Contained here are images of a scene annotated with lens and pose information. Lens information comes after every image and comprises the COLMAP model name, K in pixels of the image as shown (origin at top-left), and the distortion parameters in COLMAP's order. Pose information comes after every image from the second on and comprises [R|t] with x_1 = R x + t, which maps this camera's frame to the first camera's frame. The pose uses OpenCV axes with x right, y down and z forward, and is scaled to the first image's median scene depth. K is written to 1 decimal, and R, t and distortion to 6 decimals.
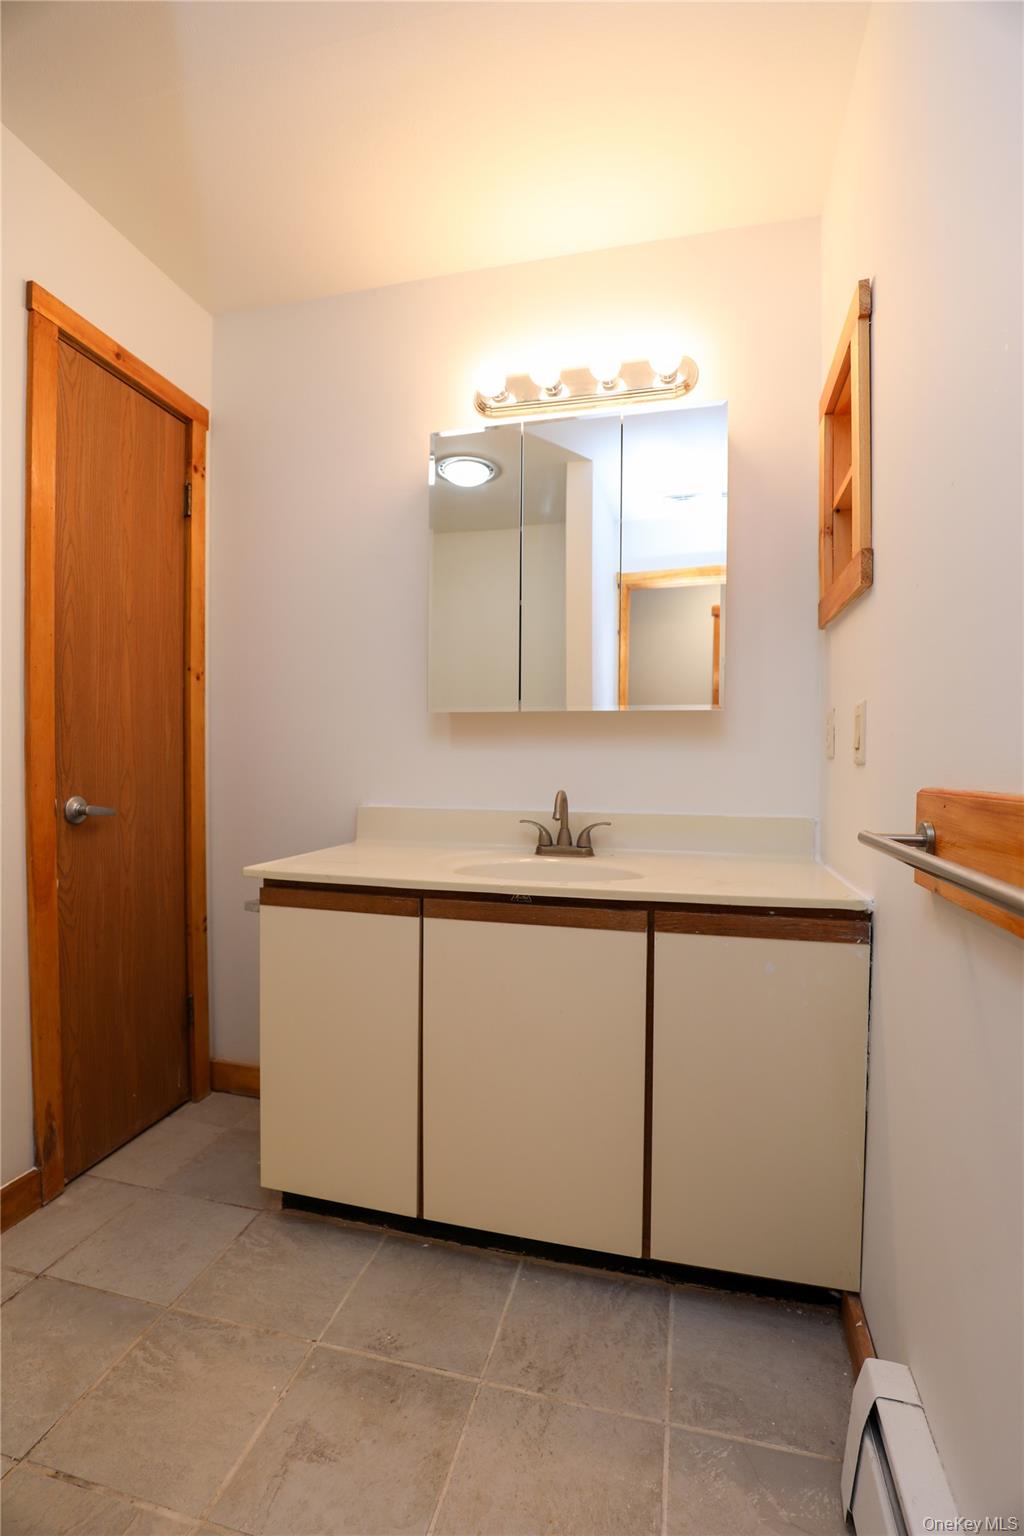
lens RADIAL K [[702.5, 0, 513.5], [0, 702.5, 767.8], [0, 0, 1]] dist [-0.034984, 0.006252]
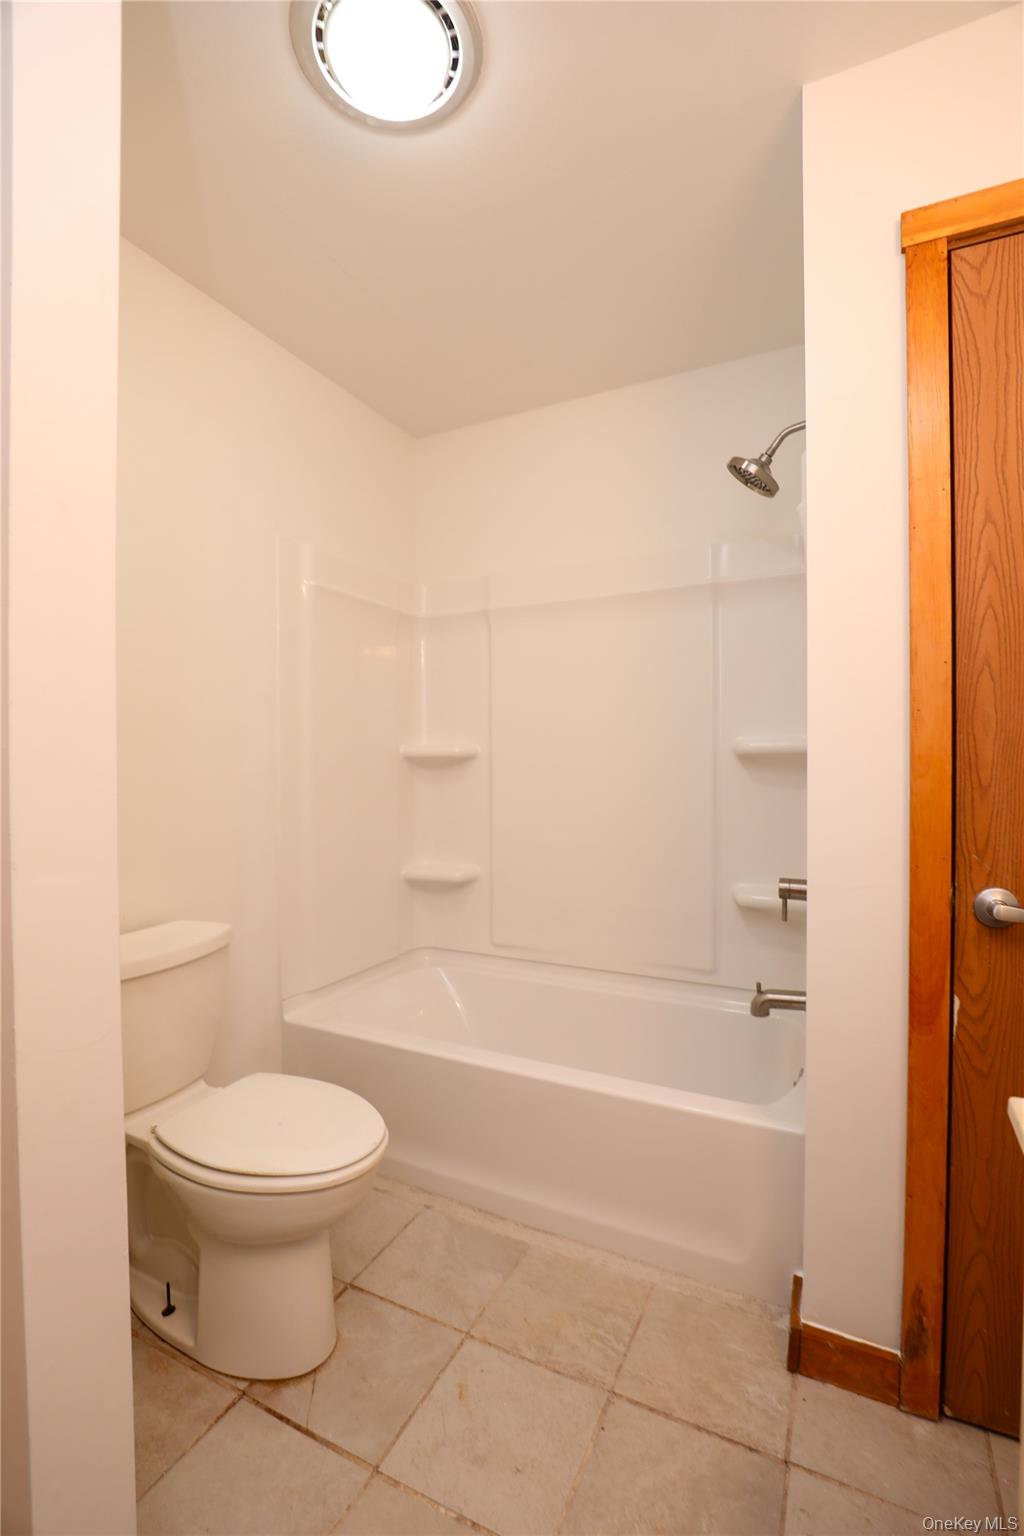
lens RADIAL K [[702.5, 0, 513.1], [0, 702.5, 763.2], [0, 0, 1]] dist [-0.034984, 0.006252]
pose [[-0.208688, 0.006569, -0.977960, 0.138667], [-0.012597, 0.999876, 0.009404, -0.084182], [0.977901, 0.014282, -0.208579, 0.687788]]
